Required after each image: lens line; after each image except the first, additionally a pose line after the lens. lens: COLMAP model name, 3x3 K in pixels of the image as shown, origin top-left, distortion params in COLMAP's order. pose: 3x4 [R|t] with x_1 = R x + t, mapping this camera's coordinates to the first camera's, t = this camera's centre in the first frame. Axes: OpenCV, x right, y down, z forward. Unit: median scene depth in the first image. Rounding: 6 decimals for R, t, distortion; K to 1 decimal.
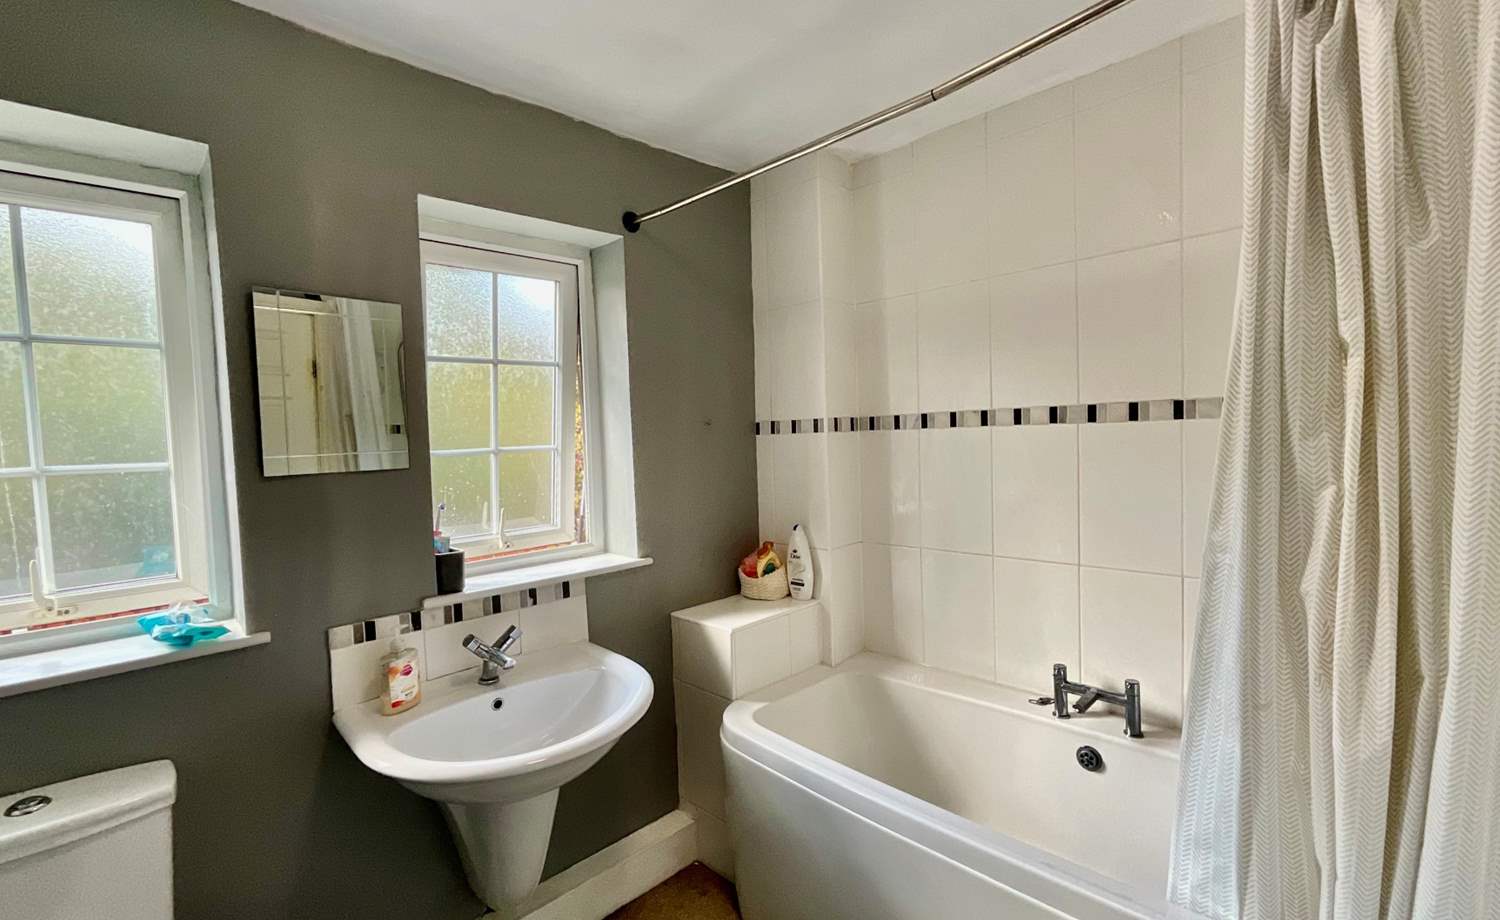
lens RADIAL K [[613.3, 0, 754.3], [0, 613.3, 460.5], [0, 0, 1]] dist [-0.002024, 0.000053]
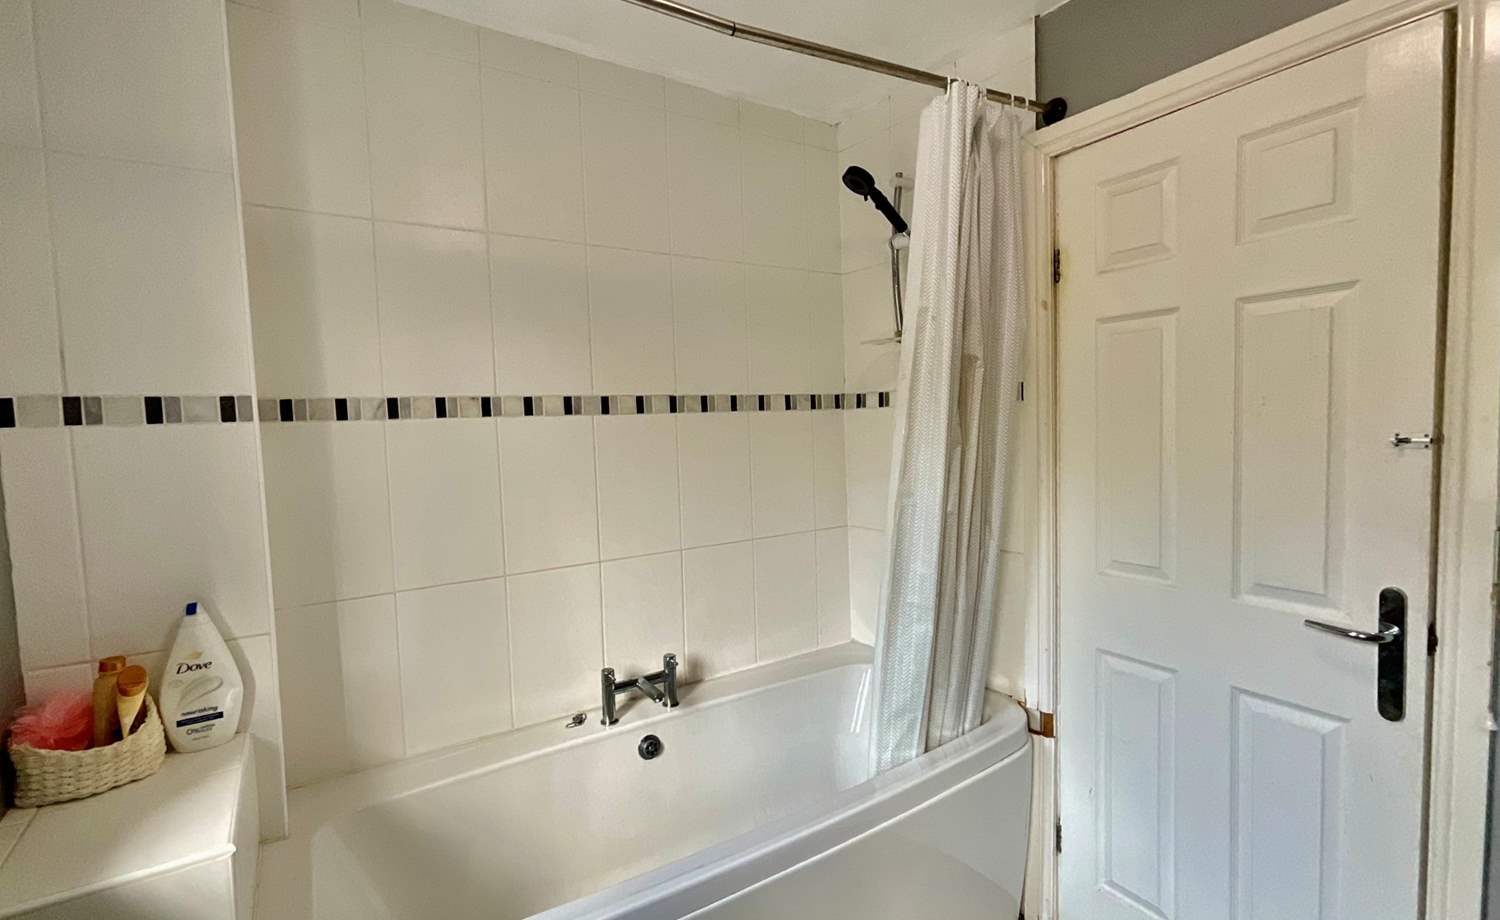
lens RADIAL K [[682.5, 0, 750.0], [0, 682.5, 460.0], [0, 0, 1]] dist [0.018156, 0.000159]
pose [[0.249430, -0.039319, 0.967594, -0.419376], [0.055073, 0.998134, 0.026363, -0.004746], [-0.966826, 0.046712, 0.251130, 0.464933]]
